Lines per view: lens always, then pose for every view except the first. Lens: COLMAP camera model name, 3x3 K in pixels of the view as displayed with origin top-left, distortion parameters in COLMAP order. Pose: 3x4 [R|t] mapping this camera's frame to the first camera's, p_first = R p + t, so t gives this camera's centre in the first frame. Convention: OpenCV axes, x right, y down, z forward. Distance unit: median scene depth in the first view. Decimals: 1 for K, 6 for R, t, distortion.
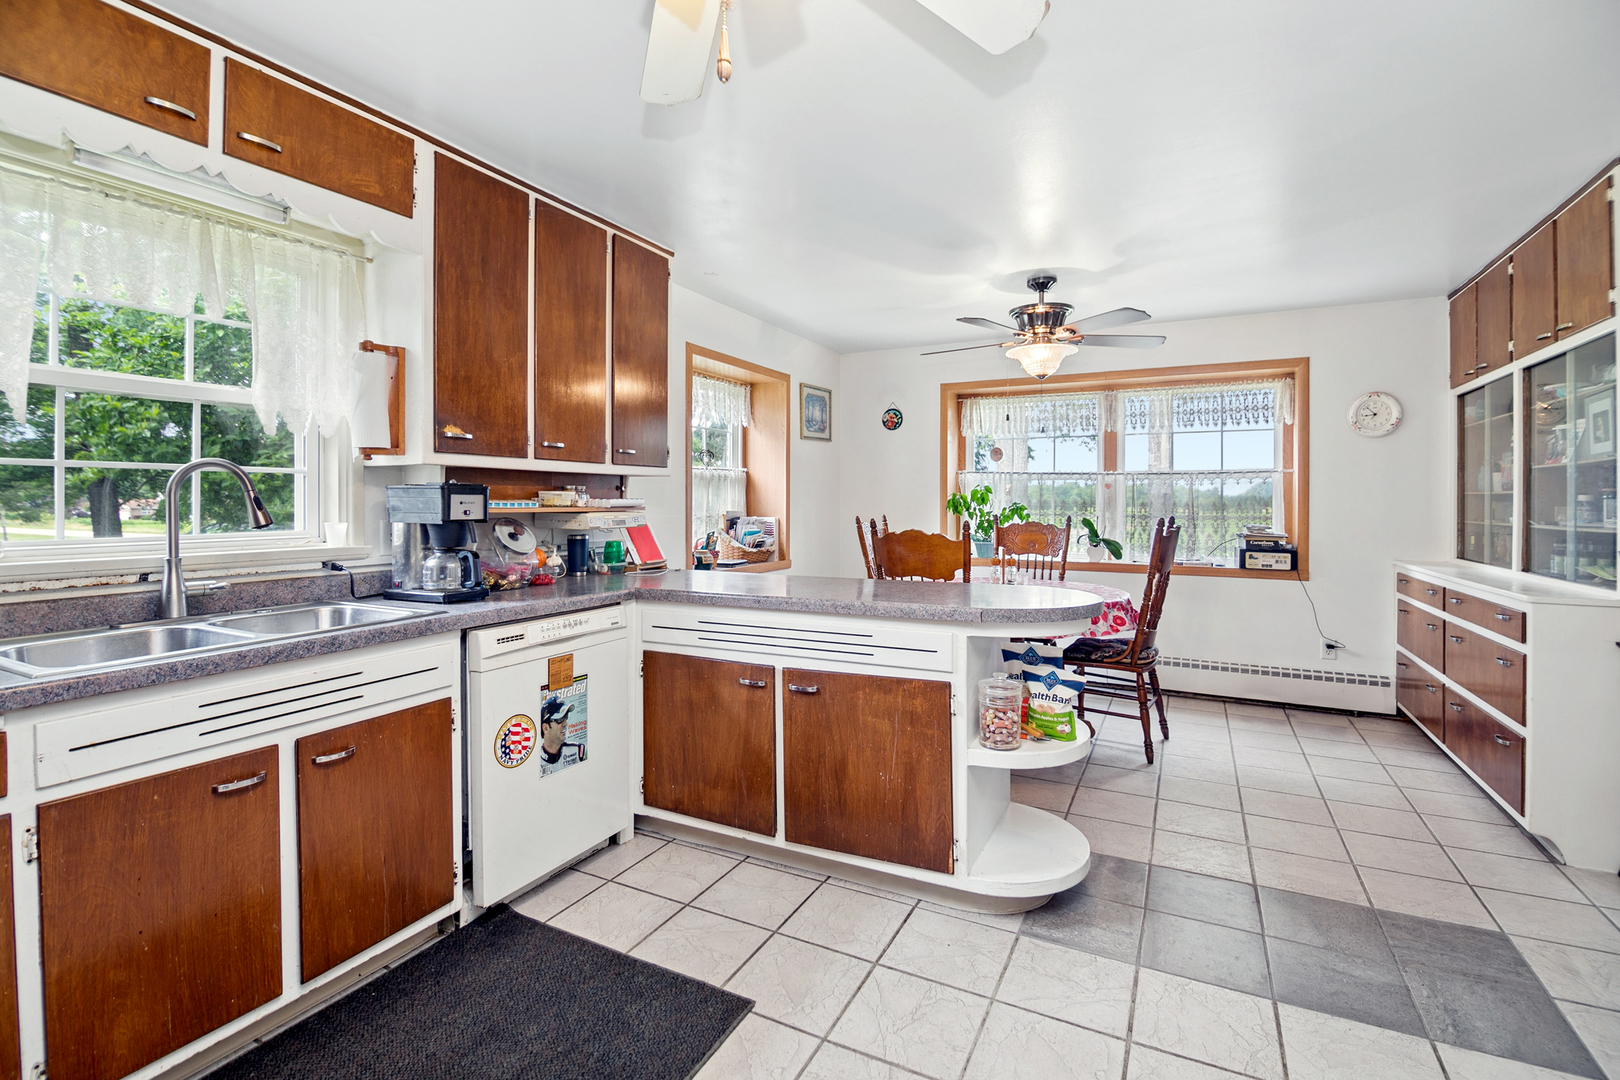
lens RADIAL K [[722.1, 0, 808.4], [0, 722.1, 506.8], [0, 0, 1]] dist [-0.001075, -0.000239]
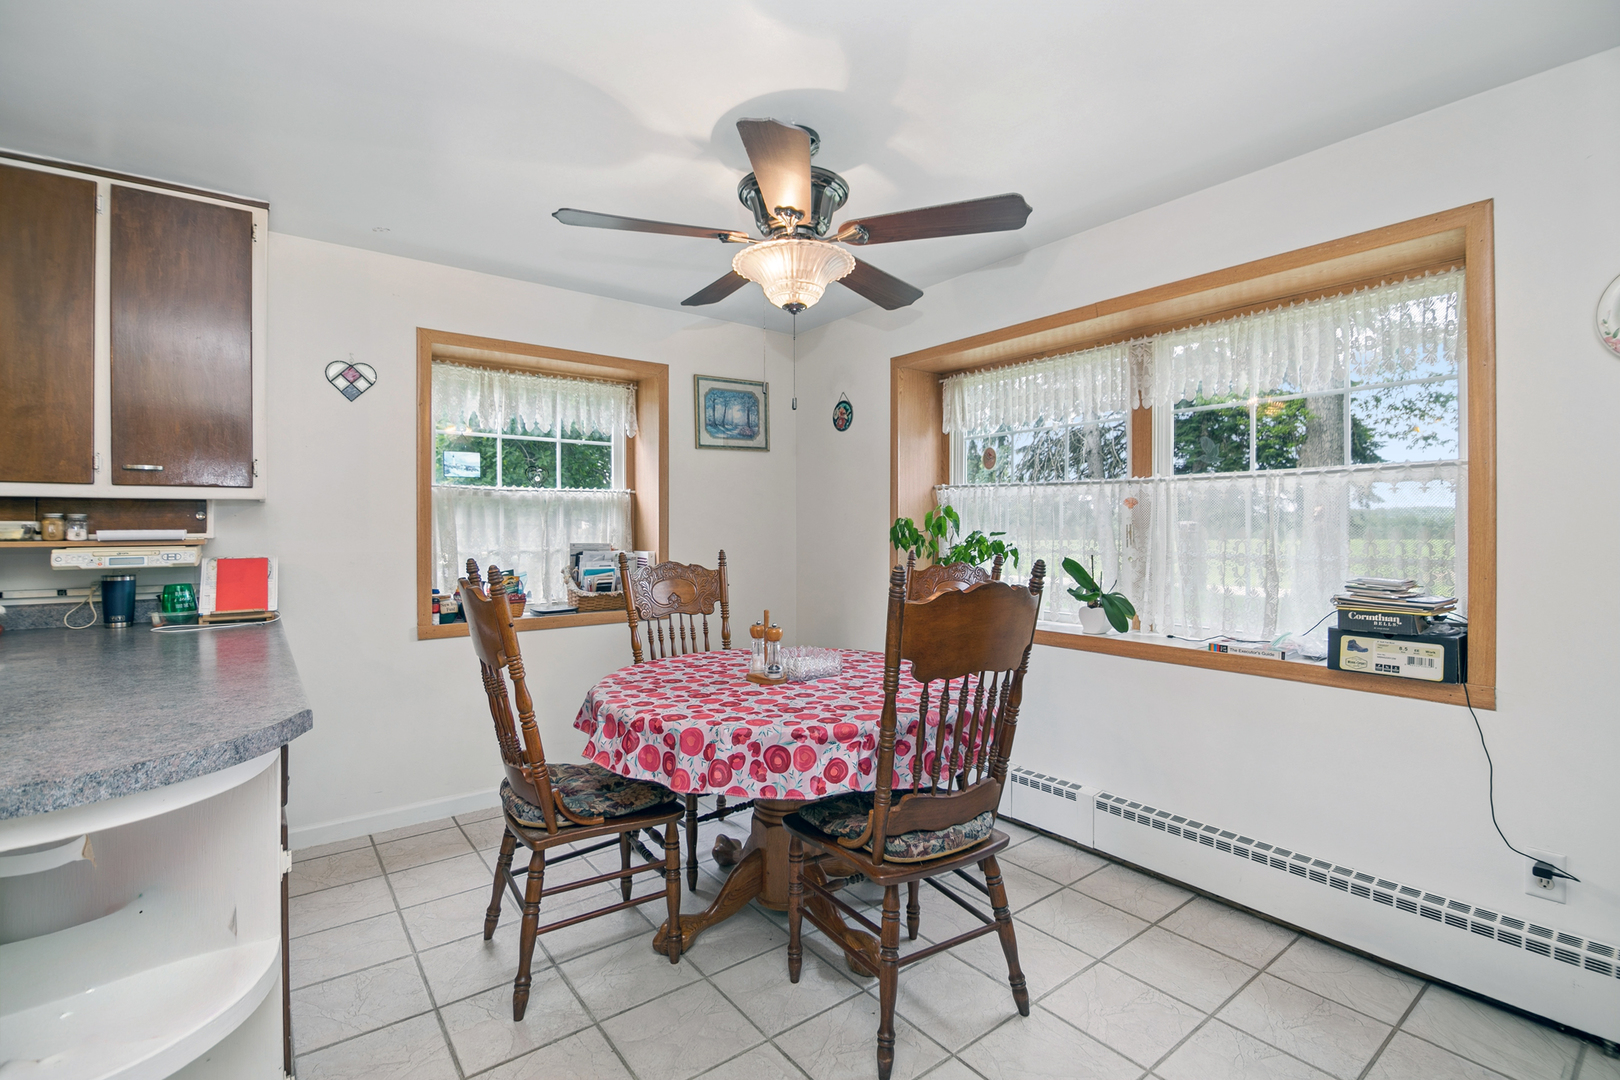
lens RADIAL K [[733.1, 0, 810.3], [0, 733.1, 533.1], [0, 0, 1]] dist [-0.000771, 0.000107]
pose [[0.906281, -0.001210, -0.422674, 0.486919], [0.000340, 0.999998, -0.002135, -0.004052], [0.422676, 0.001791, 0.906279, 0.405349]]
